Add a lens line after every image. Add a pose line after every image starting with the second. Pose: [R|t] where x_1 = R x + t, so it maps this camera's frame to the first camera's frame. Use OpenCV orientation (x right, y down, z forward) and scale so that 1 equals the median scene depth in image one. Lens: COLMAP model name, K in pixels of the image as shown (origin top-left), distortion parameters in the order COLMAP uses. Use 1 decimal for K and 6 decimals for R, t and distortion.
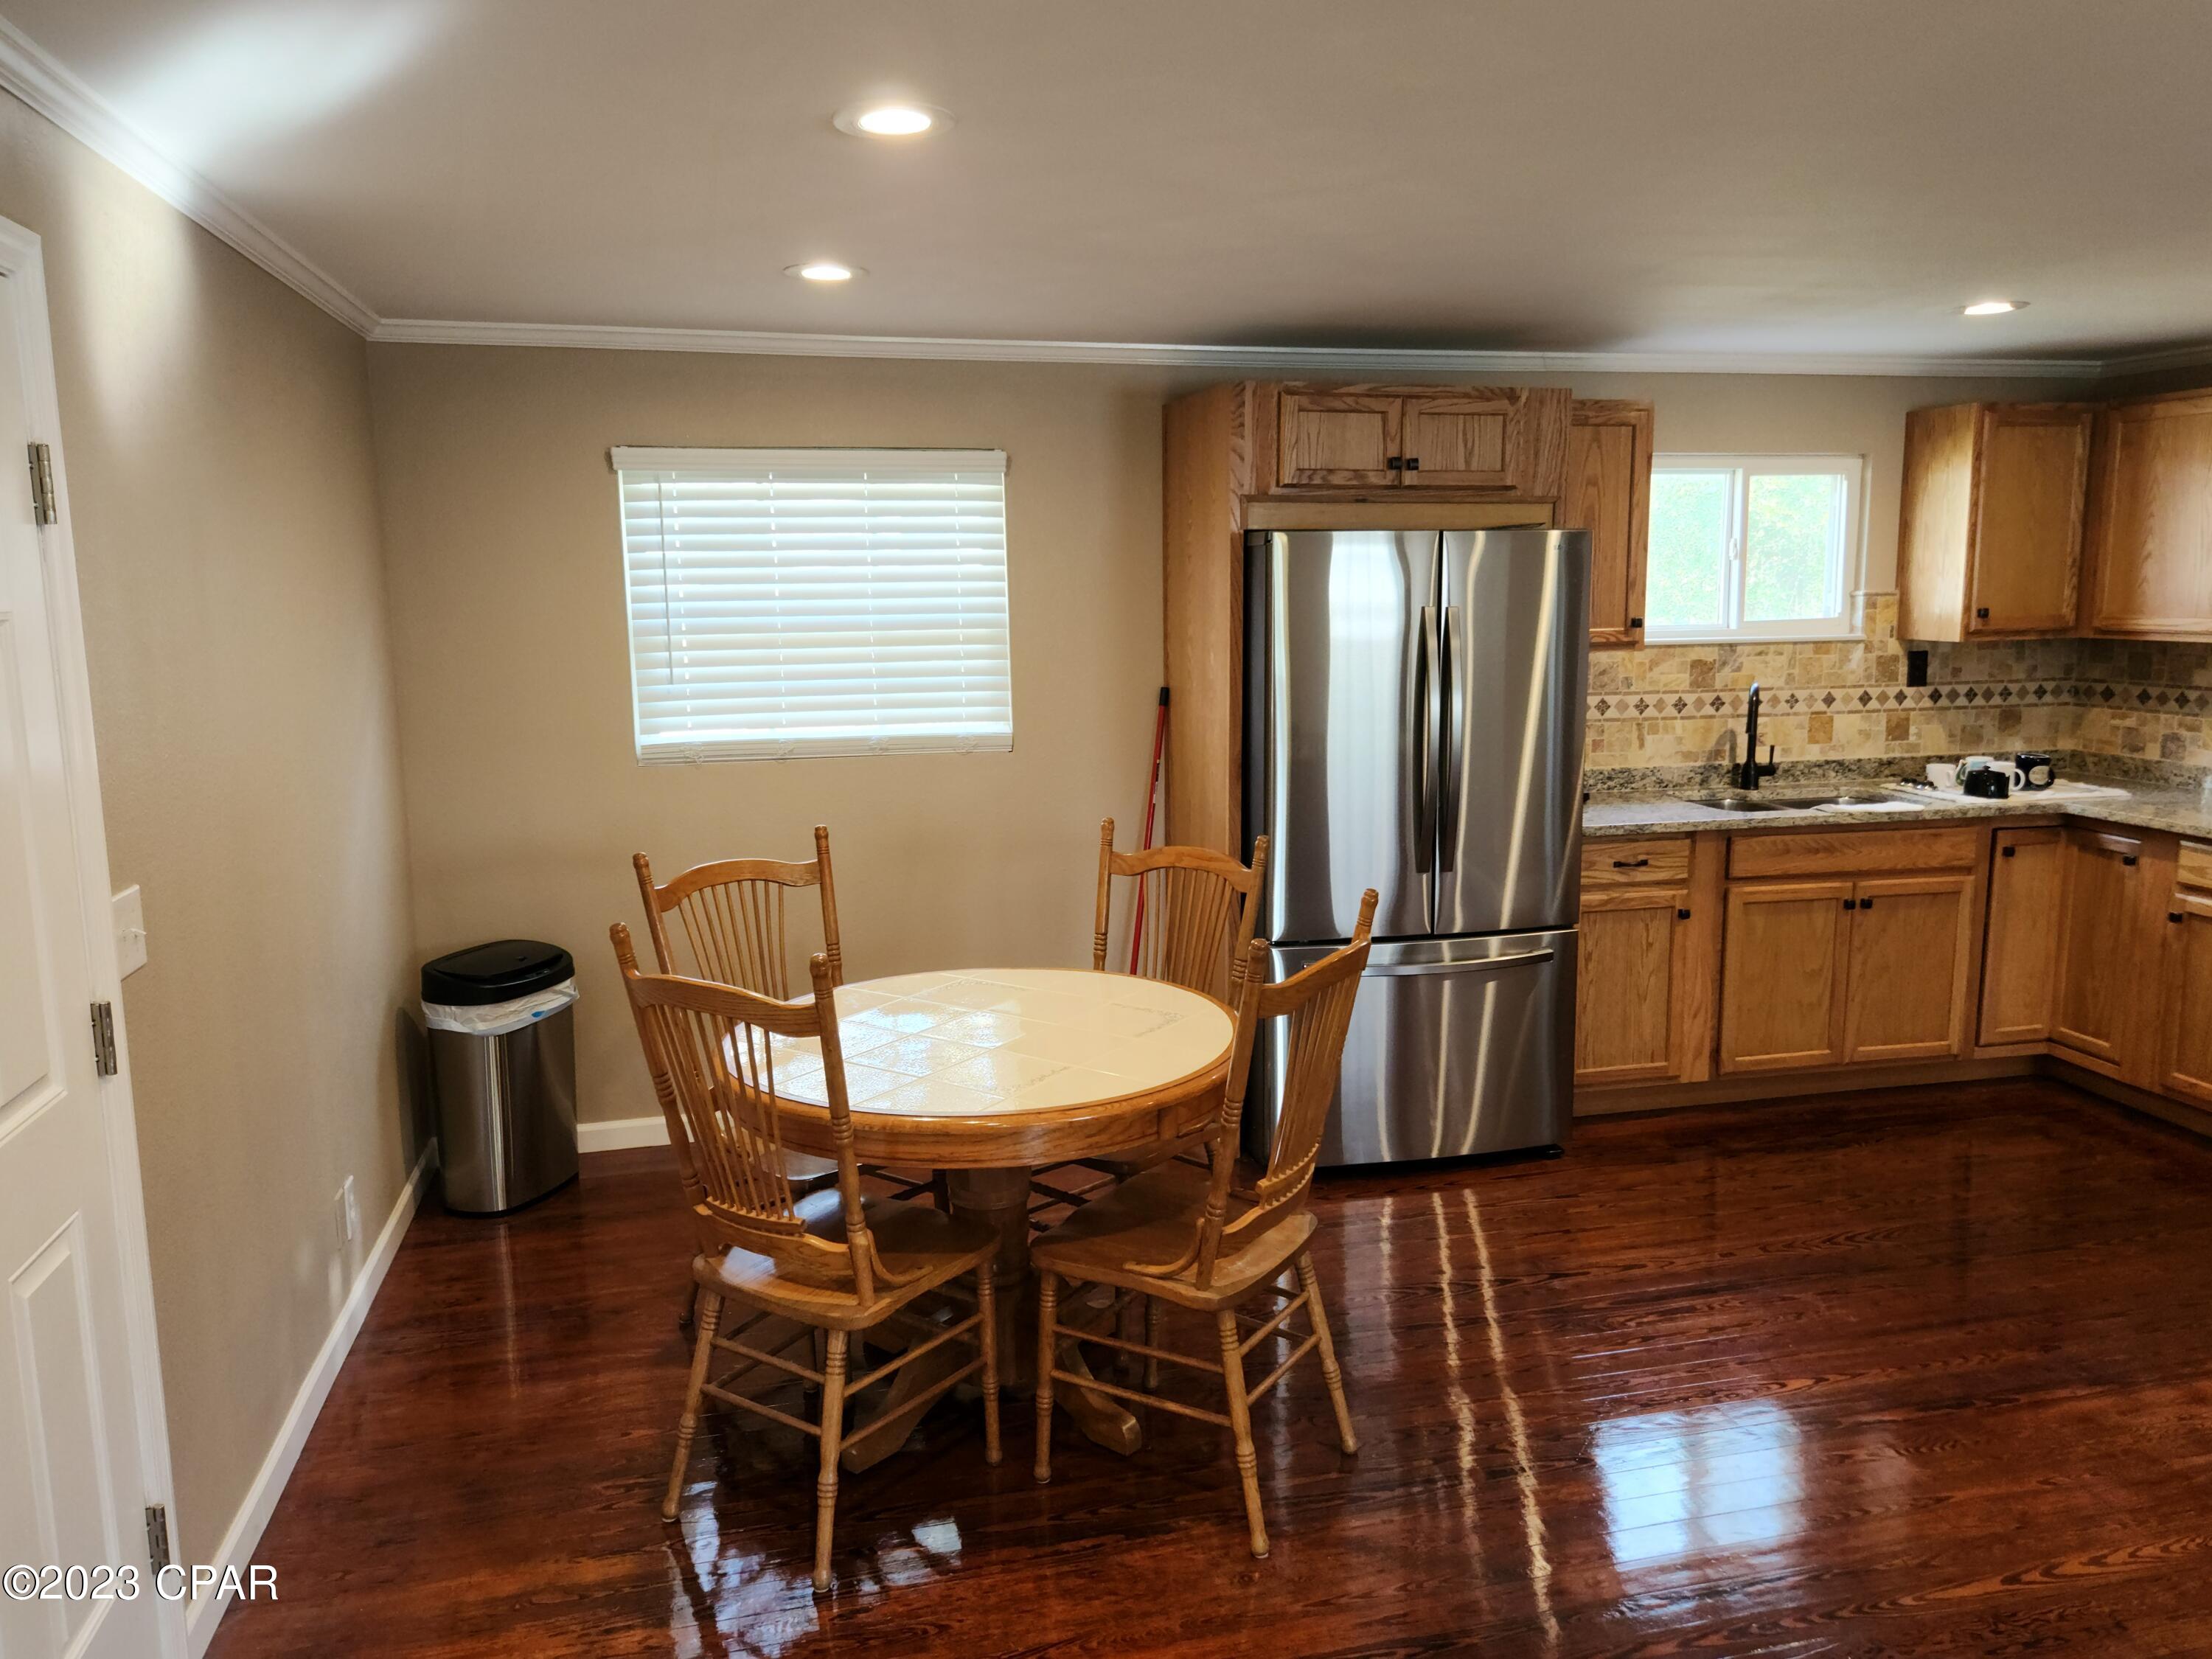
lens RADIAL K [[1606.7, 0, 1106.0], [0, 1606.7, 829.5], [0, 0, 1]] dist [-0.001160, -0.003981]
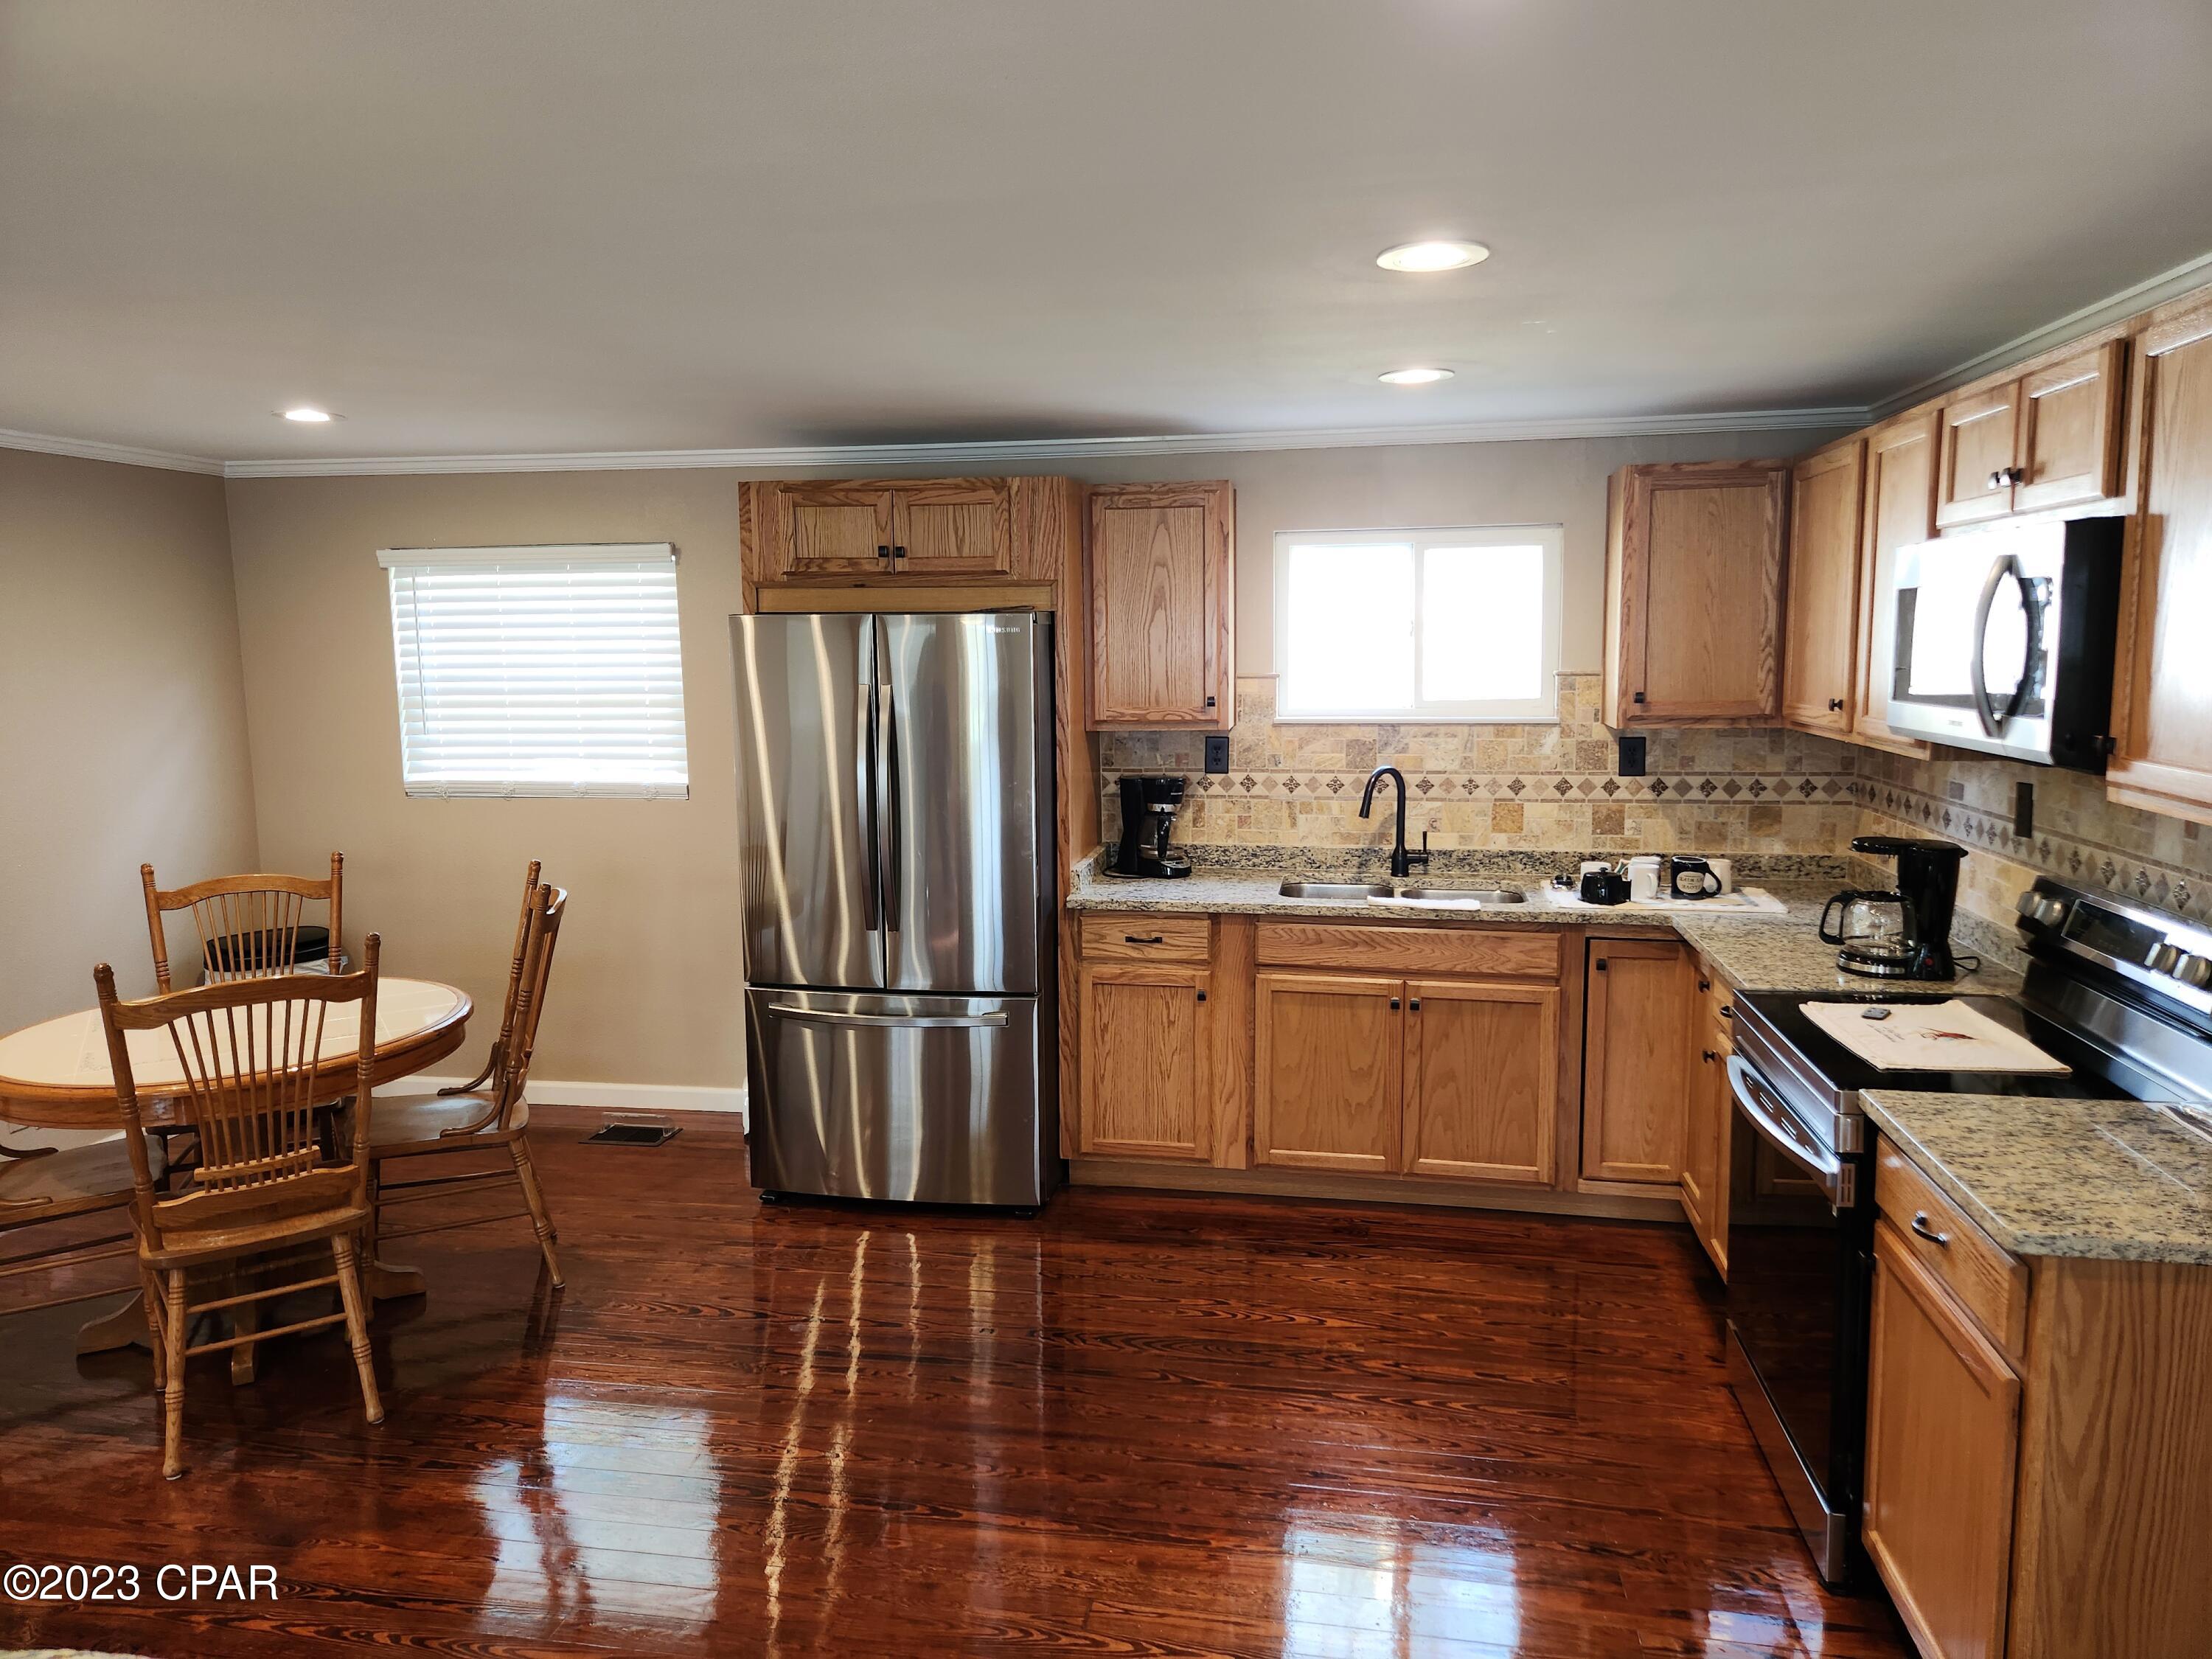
lens RADIAL K [[1489.4, 0, 1104.4], [0, 1489.4, 821.6], [0, 0, 1]] dist [0.025926, -0.050241]
pose [[0.915891, 0.053140, -0.397895, 0.608530], [-0.064509, 0.997801, -0.015232, -0.033496], [0.396211, 0.039619, 0.917304, 0.117684]]
